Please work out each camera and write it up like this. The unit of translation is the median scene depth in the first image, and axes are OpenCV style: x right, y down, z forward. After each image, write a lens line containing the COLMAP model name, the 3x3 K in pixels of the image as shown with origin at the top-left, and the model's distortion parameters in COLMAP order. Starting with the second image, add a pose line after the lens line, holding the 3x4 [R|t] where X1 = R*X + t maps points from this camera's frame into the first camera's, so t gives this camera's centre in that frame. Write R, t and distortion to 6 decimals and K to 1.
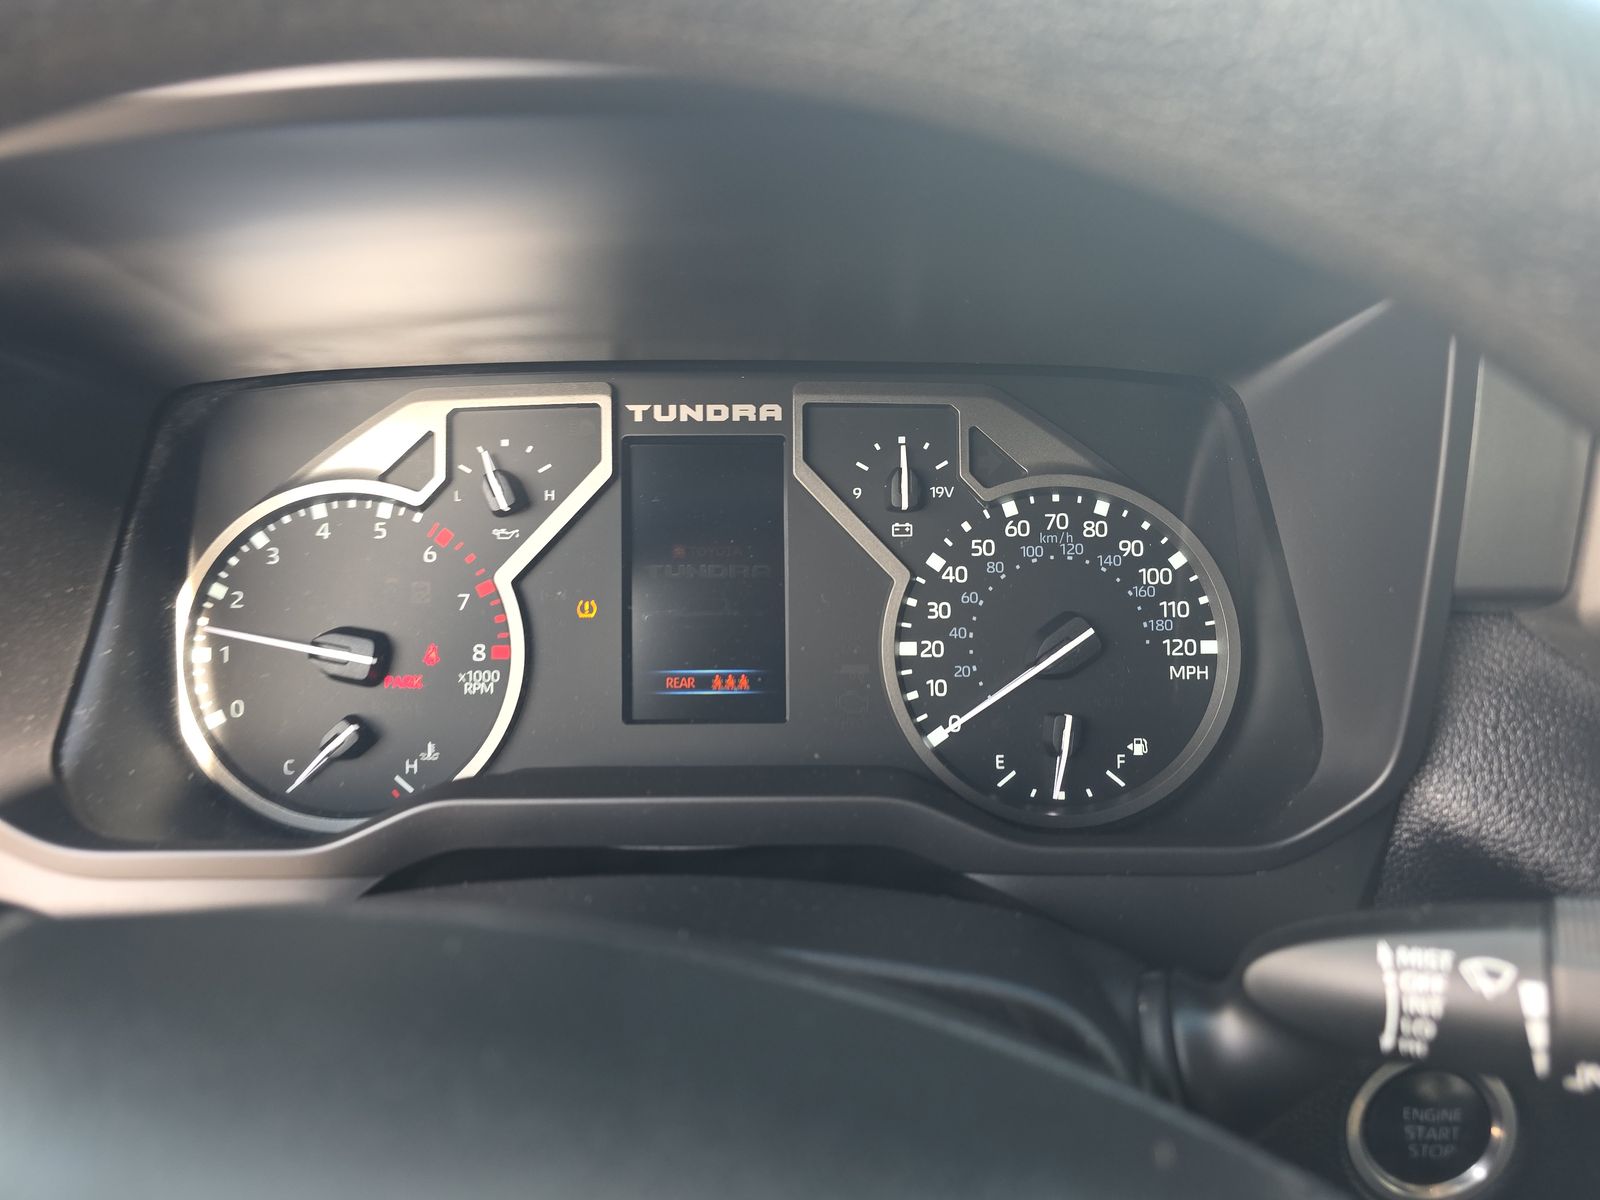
lens RADIAL K [[1042.2, 0, 786.0], [0, 1042.2, 611.1], [0, 0, 1]] dist [0.018400, -0.019649]
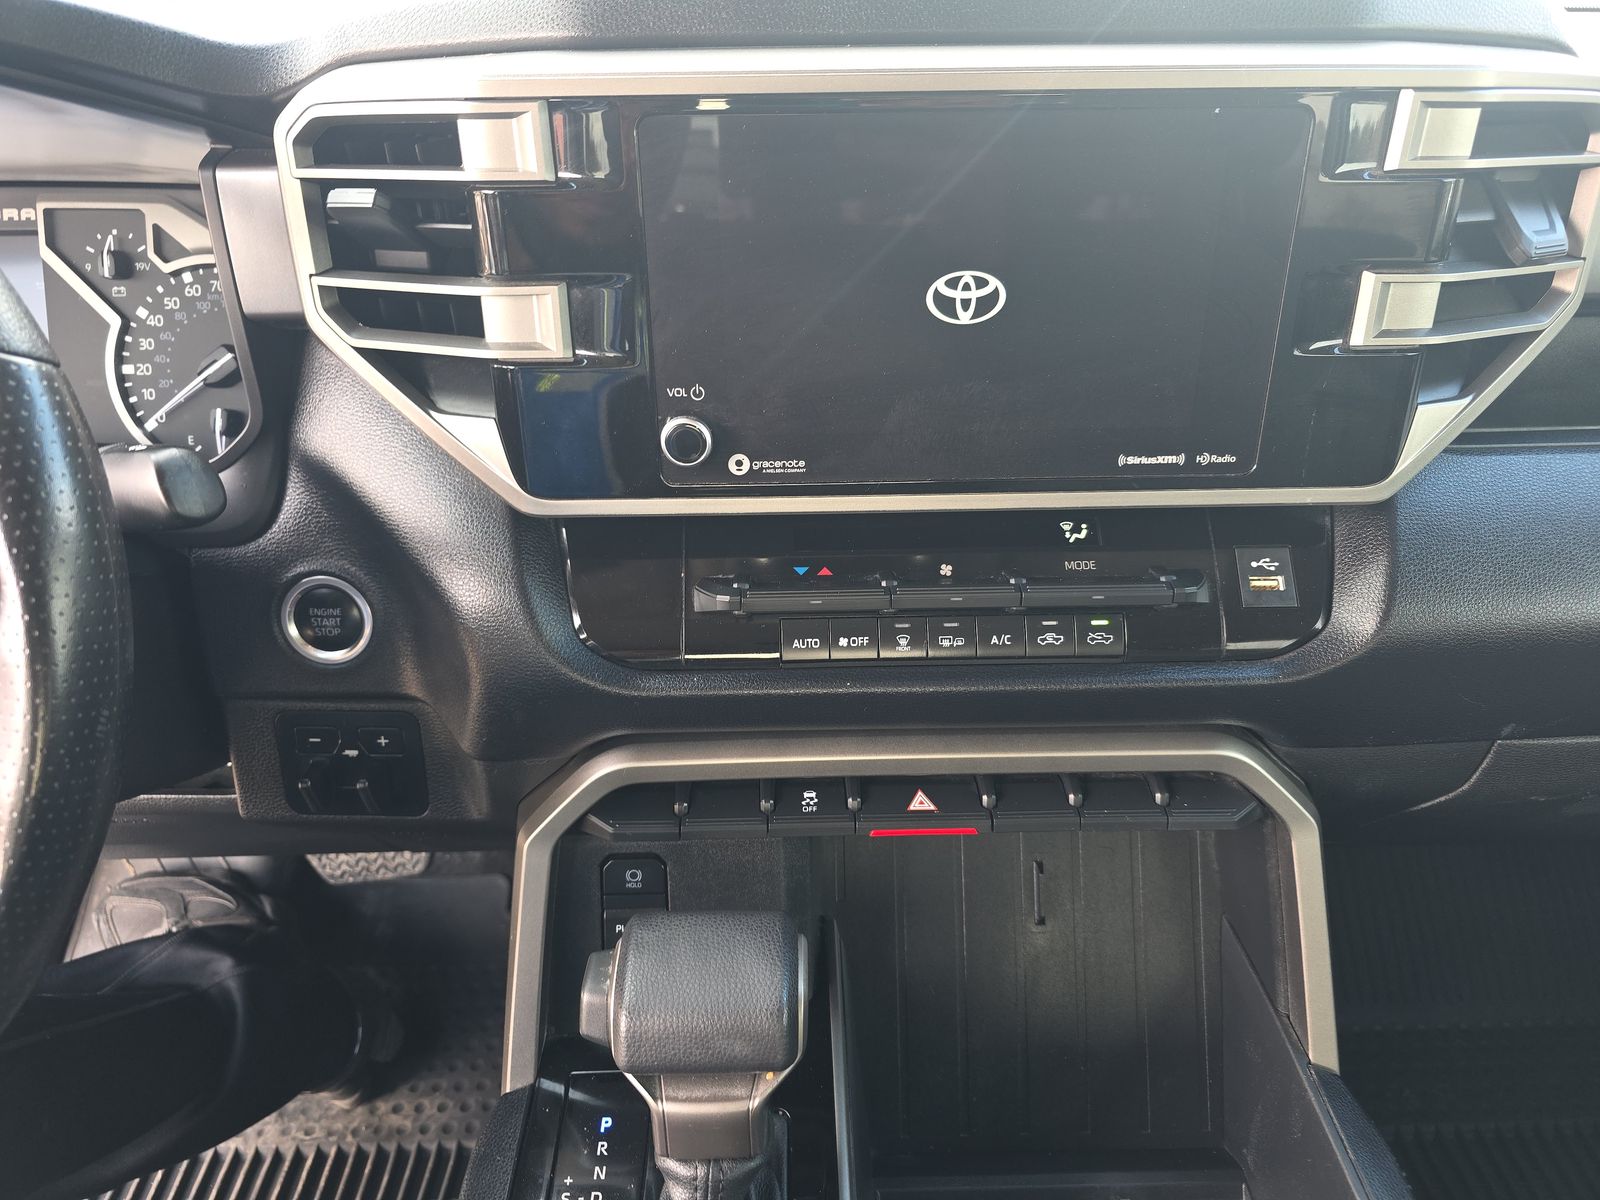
lens RADIAL K [[1042.2, 0, 793.9], [0, 1042.2, 583.3], [0, 0, 1]] dist [0.018400, -0.019649]
pose [[0.999779, -0.010576, 0.018172, 1.095972], [0.007781, 0.989028, 0.147522, 0.131127], [-0.019533, -0.147348, 0.988892, -0.637904]]
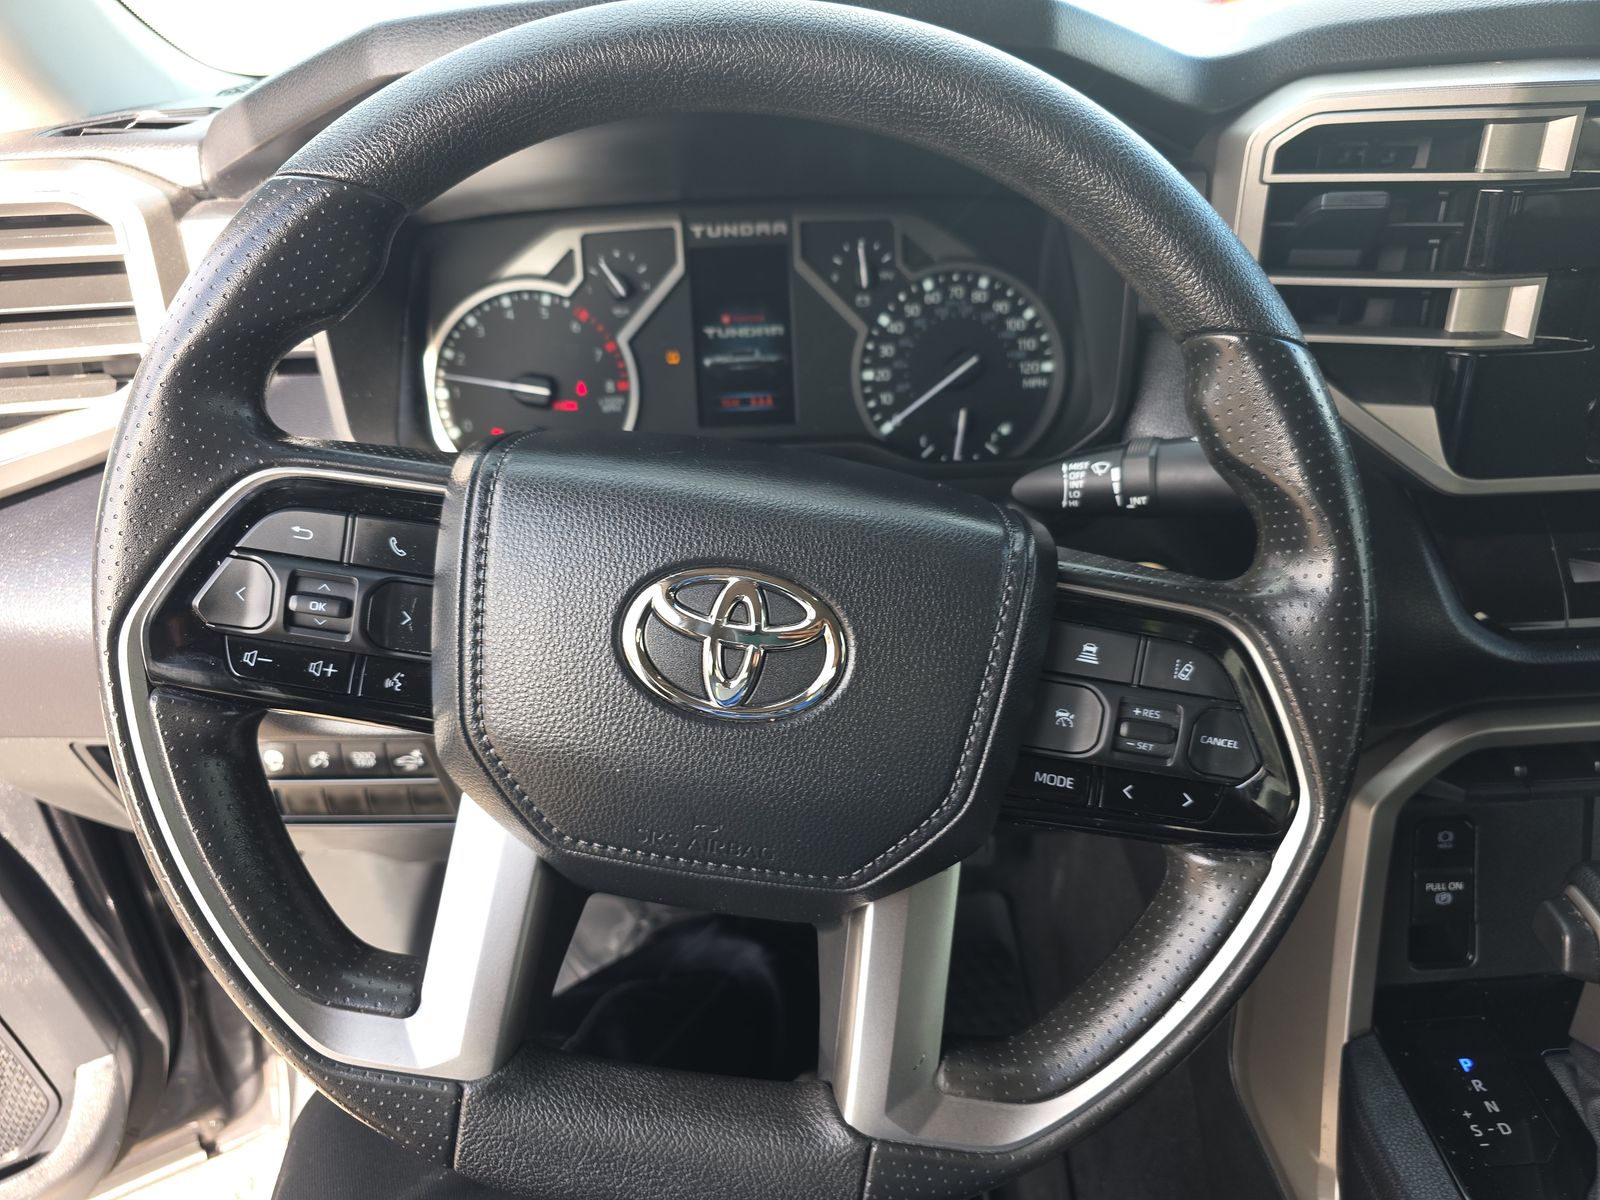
lens RADIAL K [[1042.2, 0, 794.7], [0, 1042.2, 611.5], [0, 0, 1]] dist [0.018400, -0.019649]
pose [[0.999035, -0.040458, 0.017100, -0.043633], [0.036884, 0.984137, 0.173532, 0.114215], [-0.023849, -0.172733, 0.984680, -0.700091]]
